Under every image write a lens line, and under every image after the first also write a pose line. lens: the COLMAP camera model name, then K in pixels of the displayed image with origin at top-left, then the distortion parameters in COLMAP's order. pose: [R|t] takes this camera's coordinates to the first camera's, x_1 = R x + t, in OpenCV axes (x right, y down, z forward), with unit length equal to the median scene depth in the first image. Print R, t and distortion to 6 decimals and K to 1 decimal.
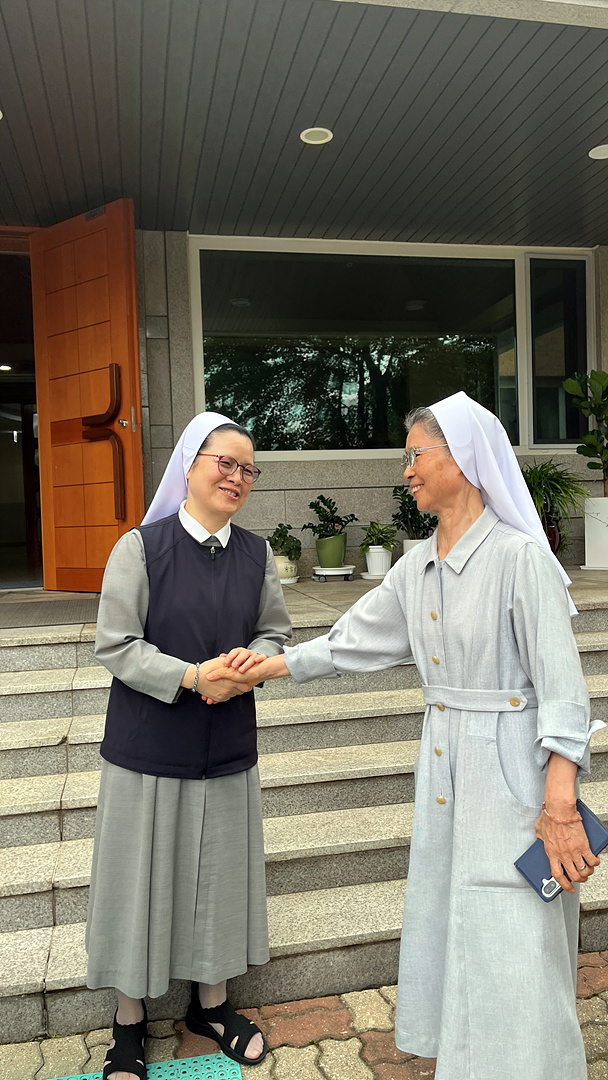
lens RADIAL K [[828.7, 0, 304.2], [0, 828.7, 538.6], [0, 0, 1]] dist [0.058983, 0.000840]
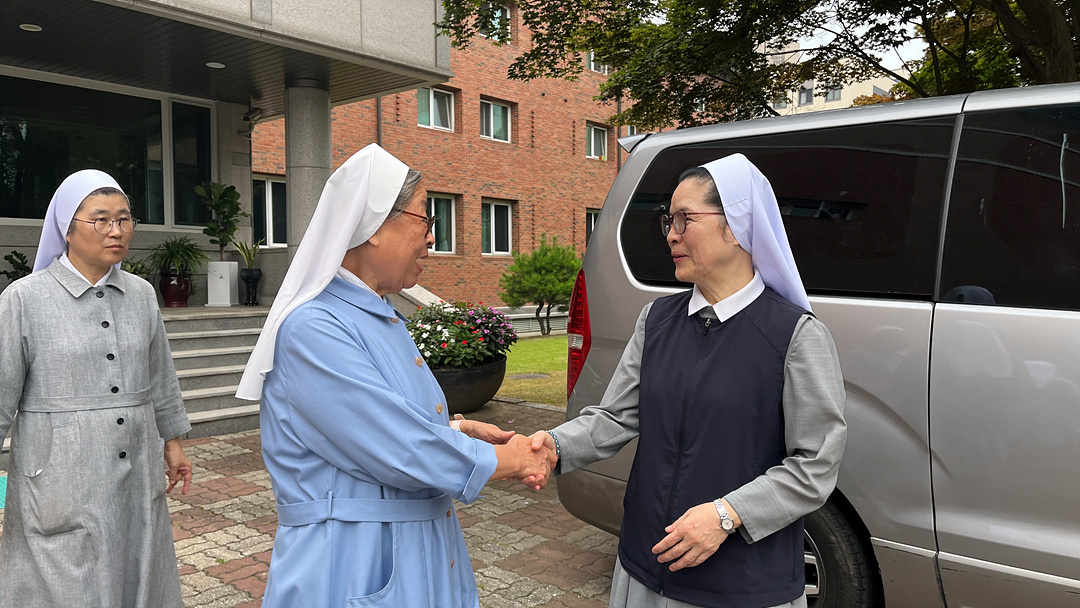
lens RADIAL K [[828.7, 0, 537.9], [0, 828.7, 304.0], [0, 0, 1]] dist [0.058983, 0.000840]
pose [[0.783254, 0.012748, 0.621571, -0.152666], [-0.013189, 0.999905, -0.003886, 0.028406], [-0.621562, -0.005154, 0.783348, -0.605547]]
